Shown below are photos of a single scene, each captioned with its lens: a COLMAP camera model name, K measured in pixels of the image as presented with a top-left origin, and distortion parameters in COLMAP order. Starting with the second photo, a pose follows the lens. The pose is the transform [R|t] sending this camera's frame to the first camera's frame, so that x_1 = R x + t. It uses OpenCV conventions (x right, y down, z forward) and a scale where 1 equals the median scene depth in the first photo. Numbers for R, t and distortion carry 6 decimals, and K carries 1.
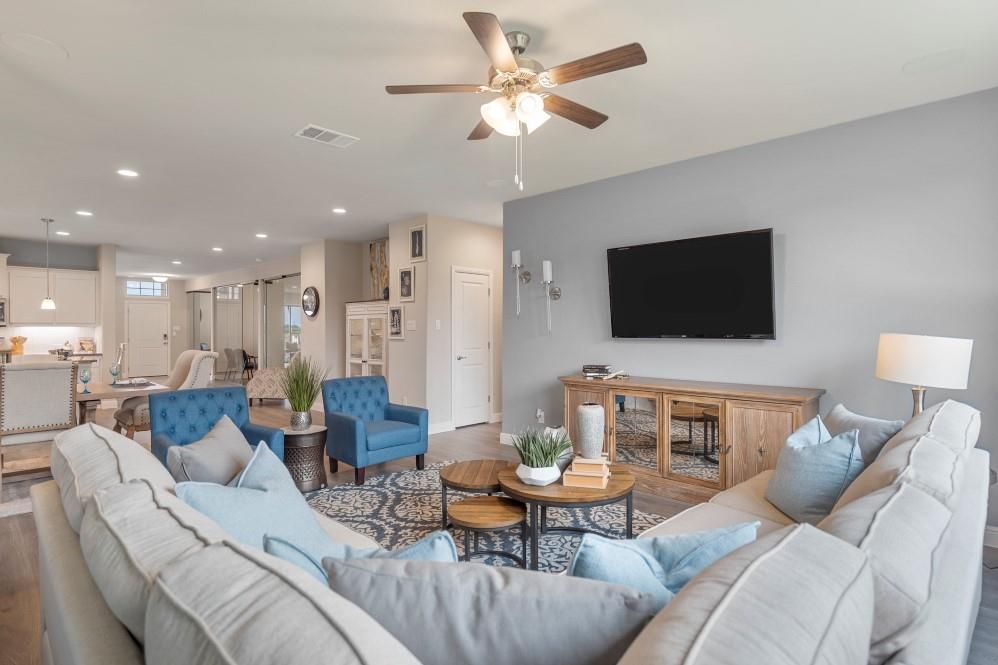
lens RADIAL K [[526.6, 0, 501.2], [0, 526.6, 331.8], [0, 0, 1]] dist [0.005710, -0.000040]
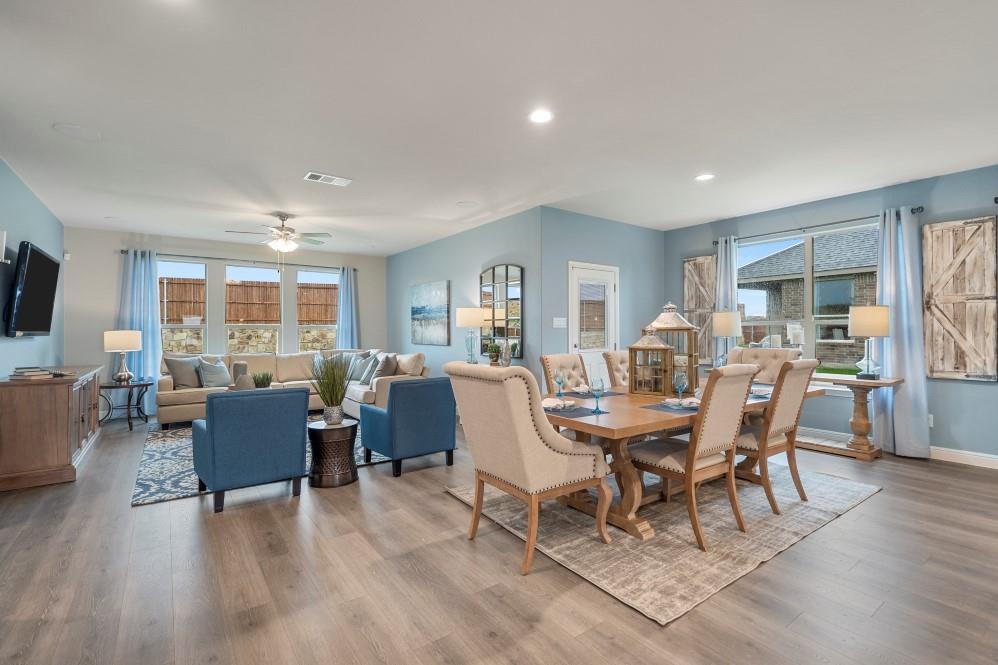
lens RADIAL K [[456.1, 0, 500.2], [0, 456.1, 329.9], [0, 0, 1]] dist [-0.003624, 0.000914]
pose [[-0.986804, 0.005183, 0.161837, -0.987913], [0.005991, 0.999972, 0.004504, 0.000225], [-0.161809, 0.005414, -0.986807, 2.166160]]
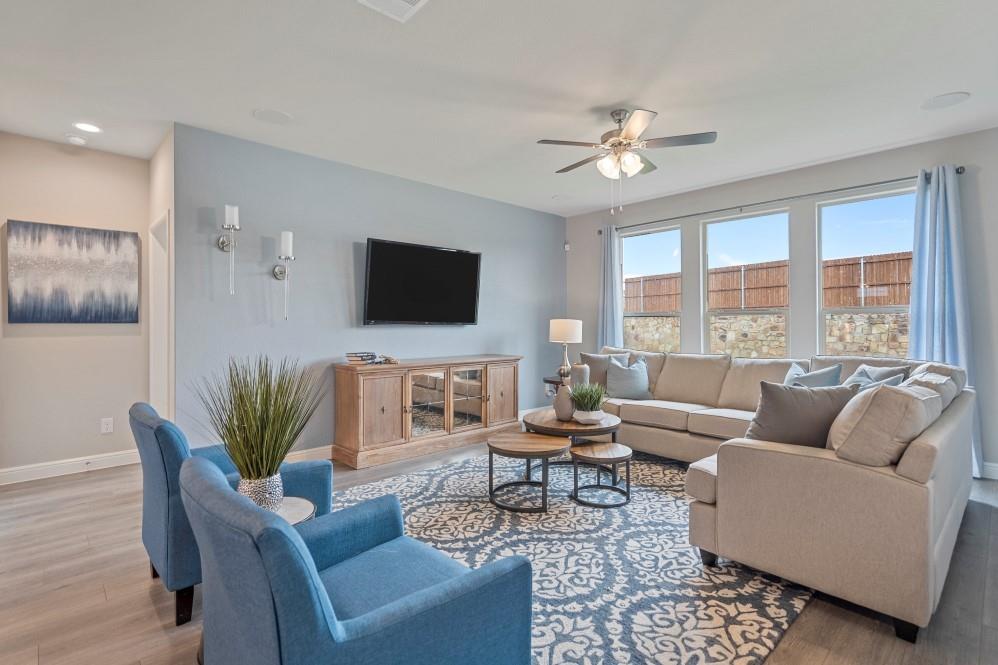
lens RADIAL K [[477.8, 0, 502.7], [0, 477.8, 325.2], [0, 0, 1]] dist [0.000173, 0.000066]
pose [[0.033231, 0.004871, 0.999436, -0.930821], [0.010622, 0.999930, -0.005226, 0.025529], [-0.999391, 0.010789, 0.033177, 0.921088]]
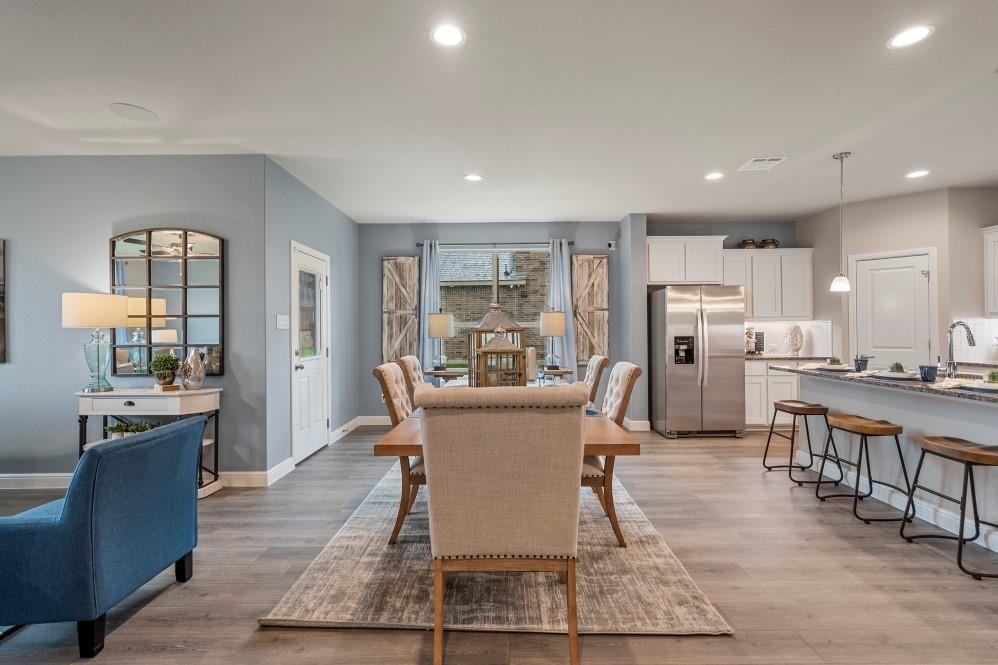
lens RADIAL K [[456.1, 0, 500.2], [0, 456.1, 329.9], [0, 0, 1]] dist [-0.003624, 0.000914]
pose [[-0.716102, 0.005665, -0.697972, -0.546465], [0.004369, 0.999984, 0.003635, 0.001379], [0.697981, -0.000446, -0.716116, 1.802766]]
